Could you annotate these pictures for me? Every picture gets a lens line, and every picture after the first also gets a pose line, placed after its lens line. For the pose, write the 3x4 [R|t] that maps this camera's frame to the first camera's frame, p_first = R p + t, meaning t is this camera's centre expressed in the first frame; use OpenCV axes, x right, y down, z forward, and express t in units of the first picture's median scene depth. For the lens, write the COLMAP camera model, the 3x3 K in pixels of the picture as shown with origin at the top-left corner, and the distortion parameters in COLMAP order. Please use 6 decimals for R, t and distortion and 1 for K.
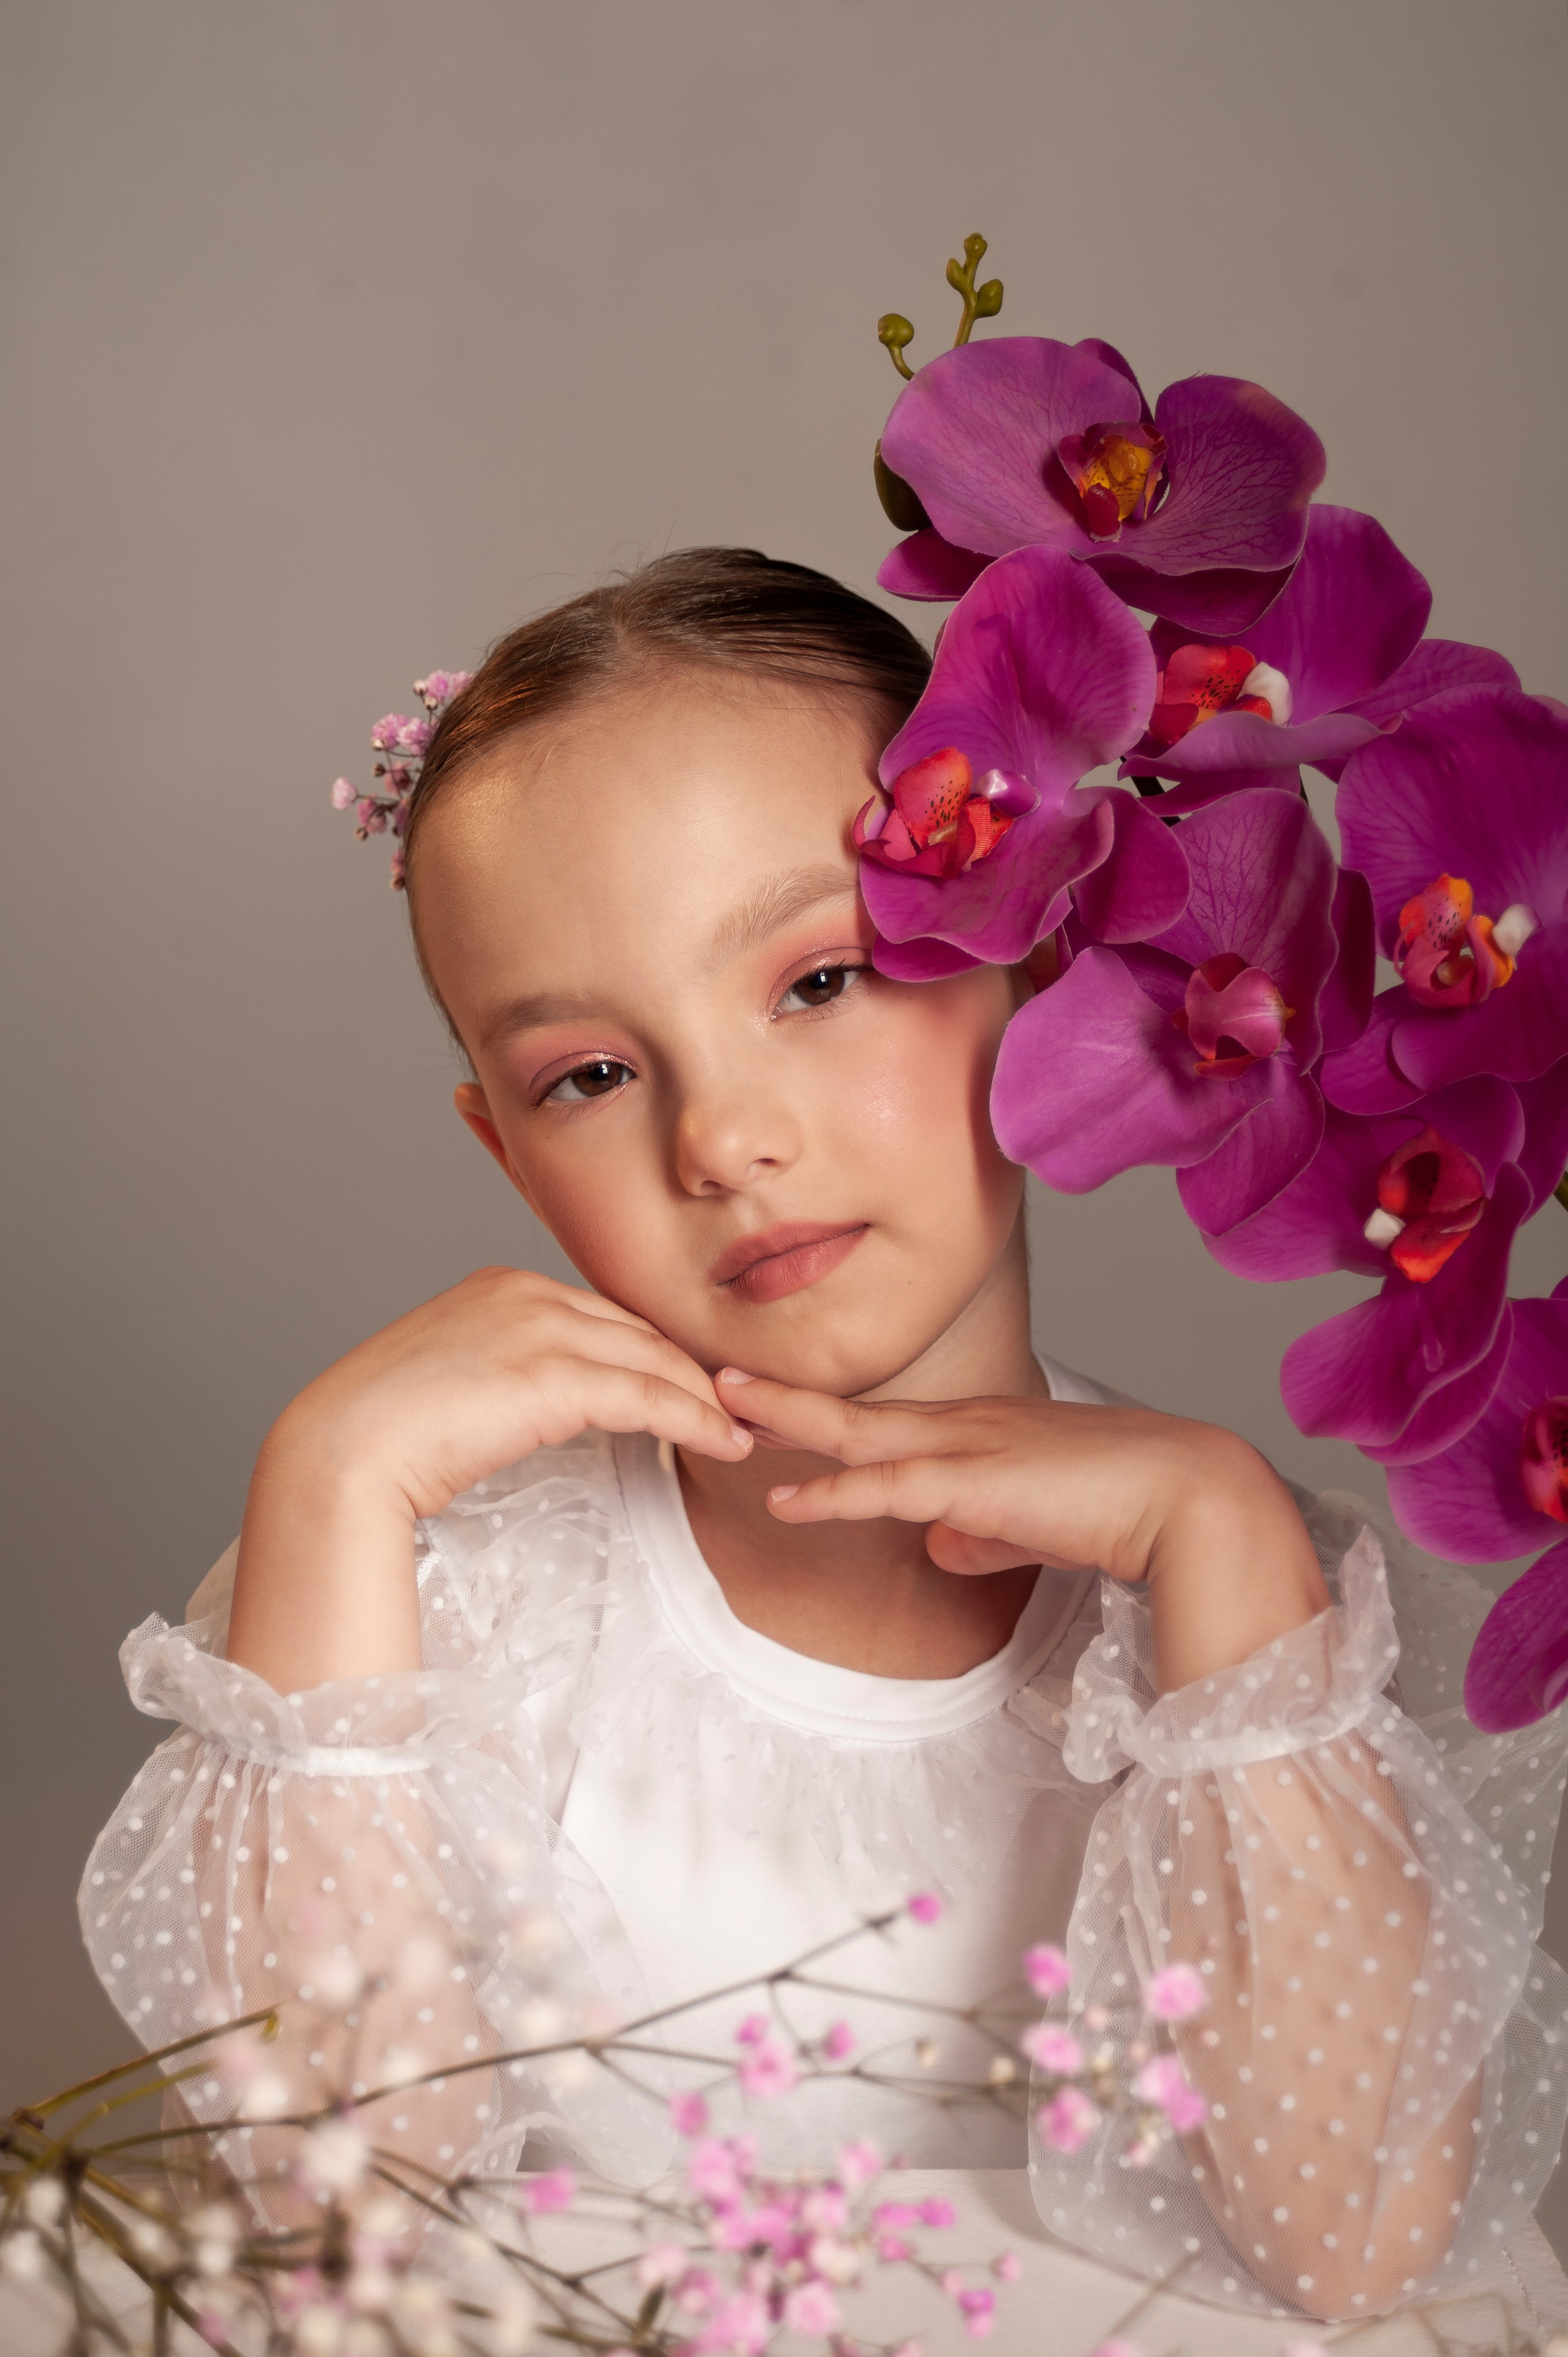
lens RADIAL K [[4385.4, 0, 773.5], [0, 4385.4, 1190.2], [0, 0, 1]] dist [-0.064097, 0.000000]
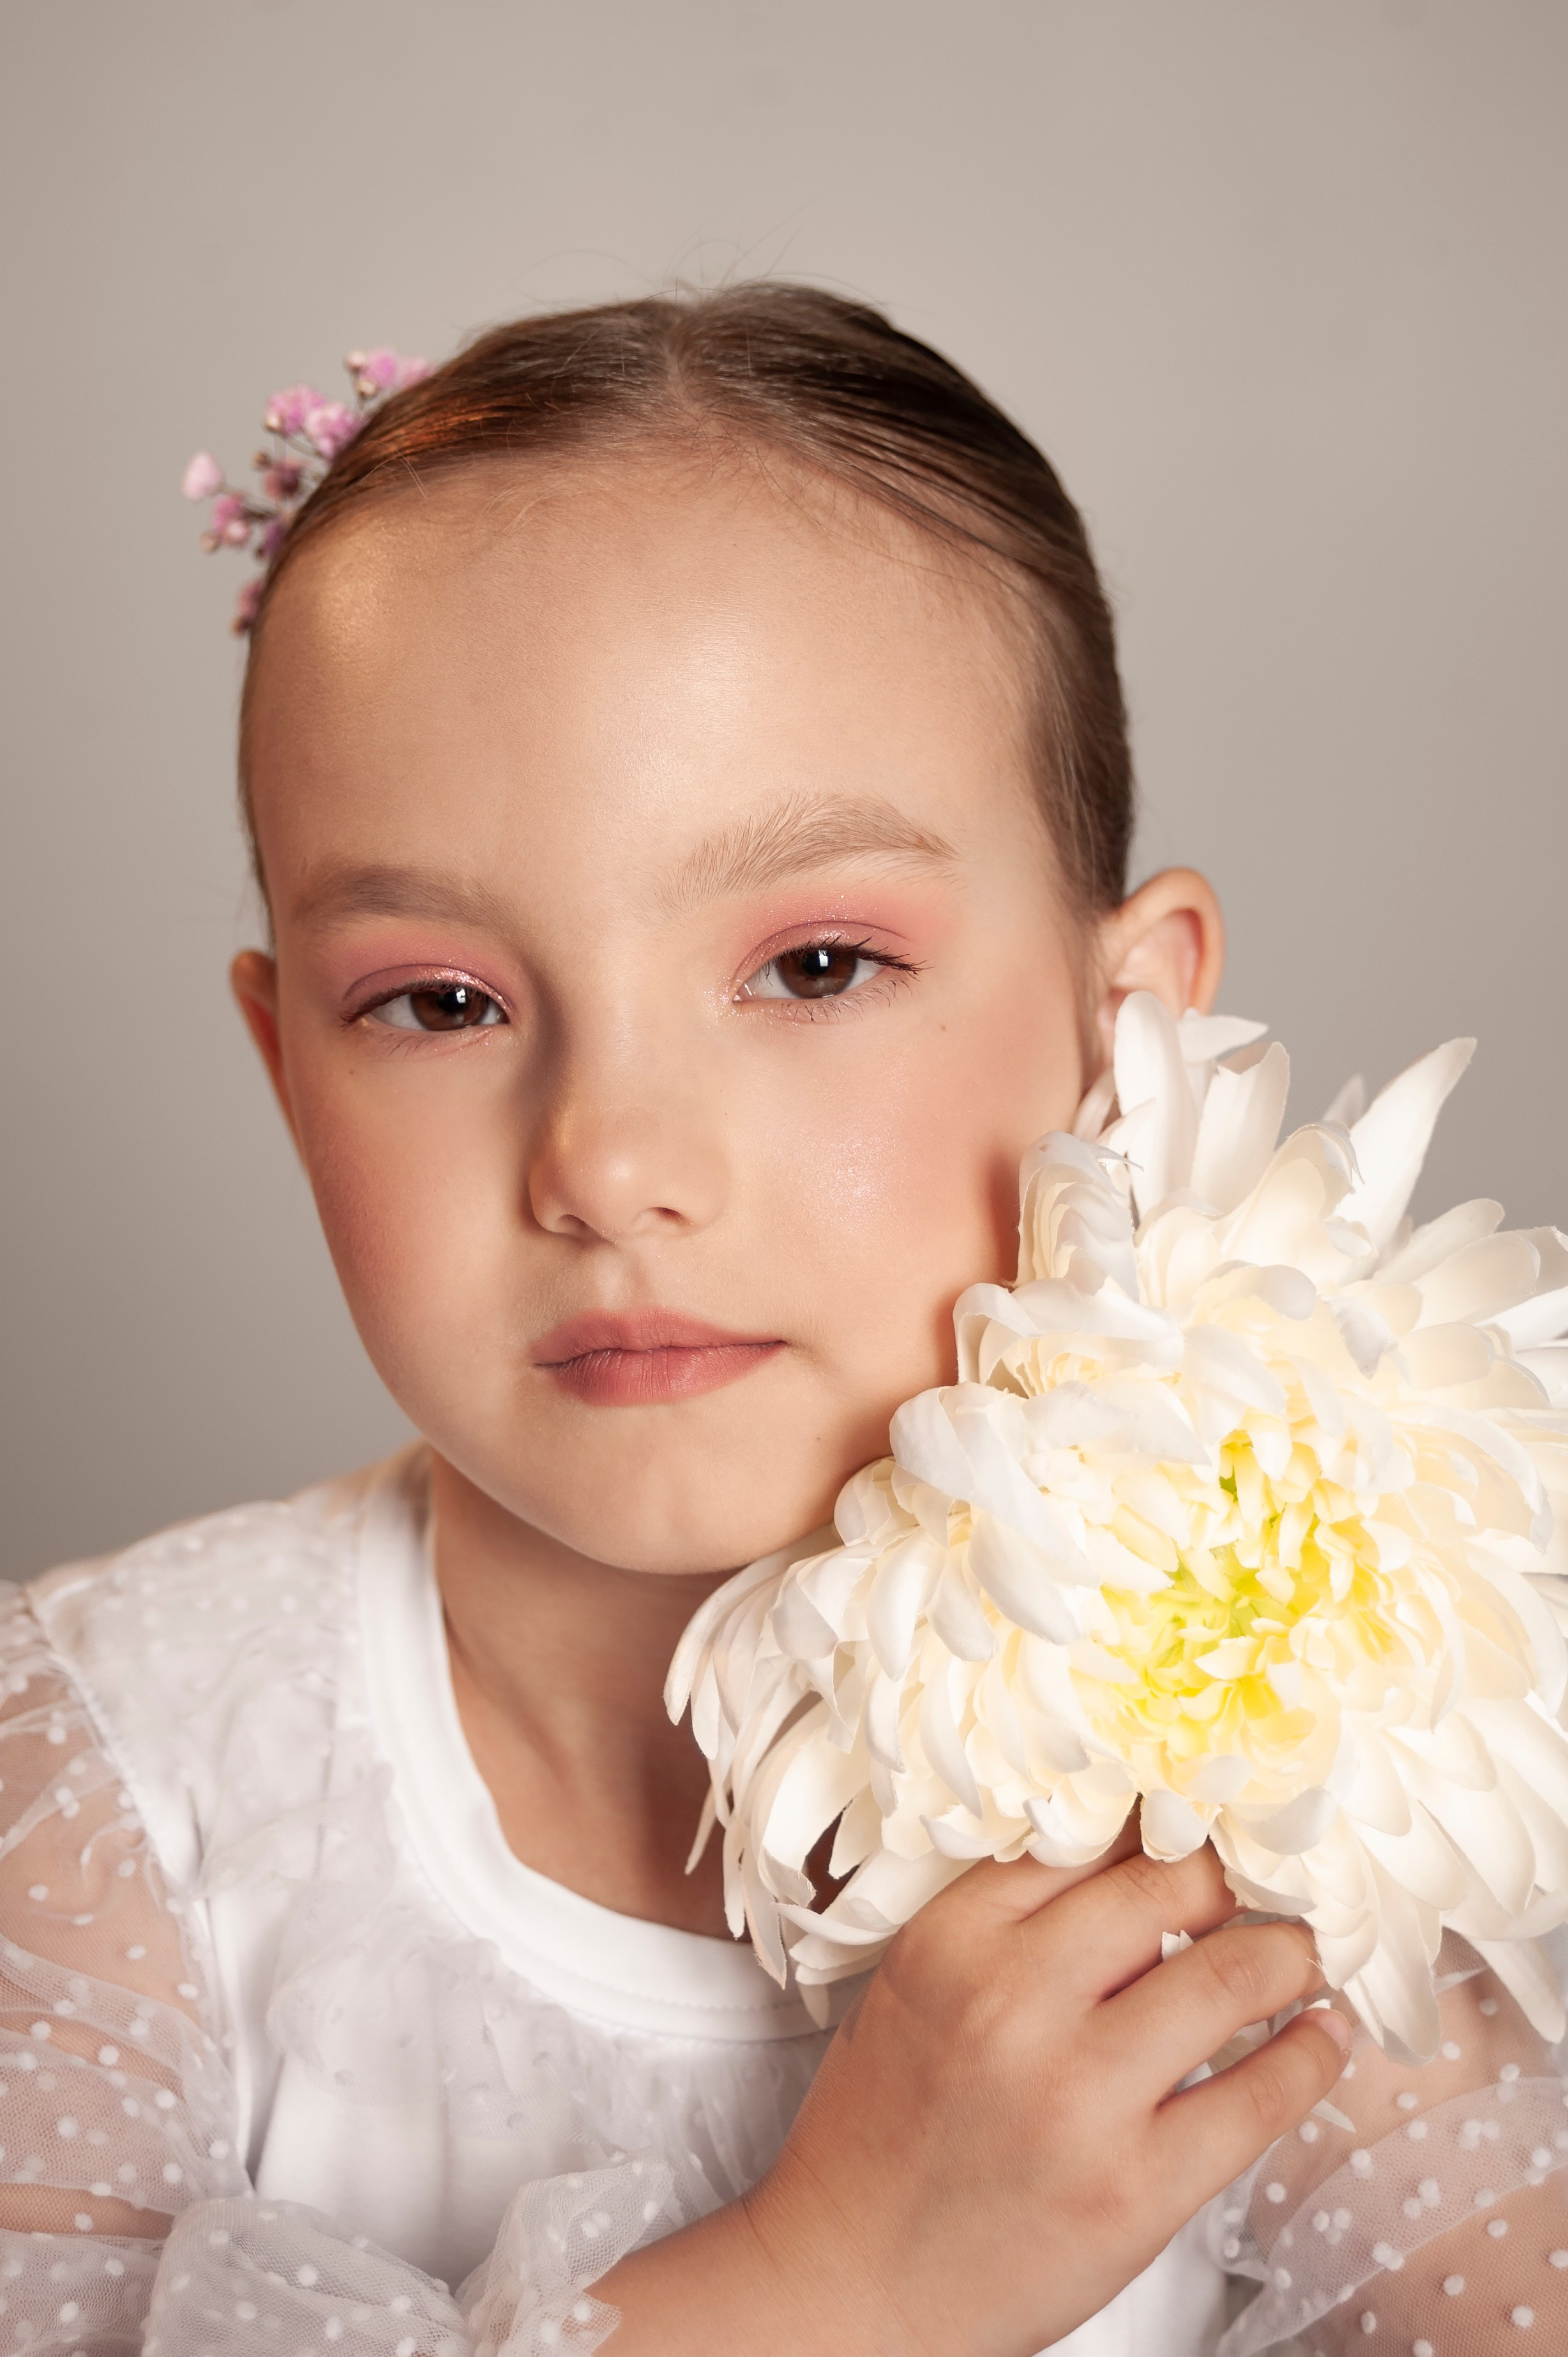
lens RADIAL K [[3996.3, 0, 794.2], [0, 3996.3, 1177.0], [0, 0, 1]] dist [-0.165110, 0.000000]
pose [[0.956366, 0.278741, 0.087559, -0.036396], [-0.282902, 0.958351, 0.039127, -0.039583], [-0.073006, -0.062190, 0.995391, 0.402784]]
